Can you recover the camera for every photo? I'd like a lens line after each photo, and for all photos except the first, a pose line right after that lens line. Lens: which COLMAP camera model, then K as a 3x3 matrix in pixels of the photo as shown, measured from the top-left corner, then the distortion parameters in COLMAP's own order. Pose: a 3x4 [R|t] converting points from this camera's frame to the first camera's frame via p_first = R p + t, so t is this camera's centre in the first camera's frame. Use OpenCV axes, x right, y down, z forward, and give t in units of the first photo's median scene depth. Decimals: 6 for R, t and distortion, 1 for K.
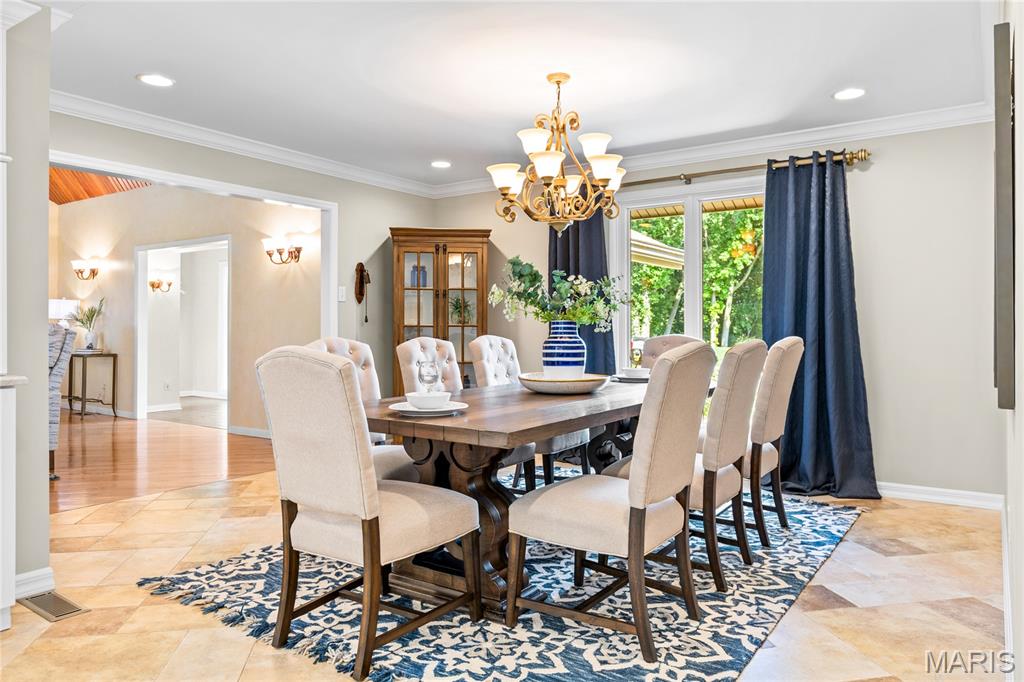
lens RADIAL K [[694.9, 0, 512.0], [0, 694.9, 341.0], [0, 0, 1]] dist [-0.006887, -0.001362]
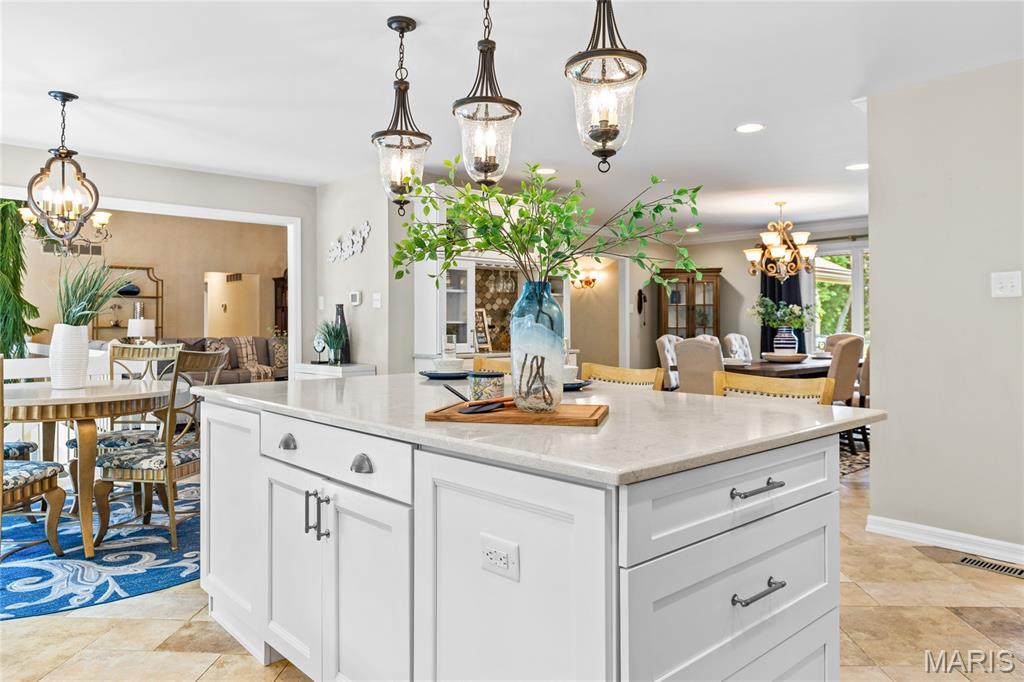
lens RADIAL K [[685.0, 0, 512.6], [0, 685.0, 326.6], [0, 0, 1]] dist [-0.002607, -0.000603]
pose [[0.974838, -0.002022, -0.222905, -0.254937], [-0.001484, 0.999878, -0.015561, 0.002524], [0.222910, 0.015500, 0.974716, -1.113539]]
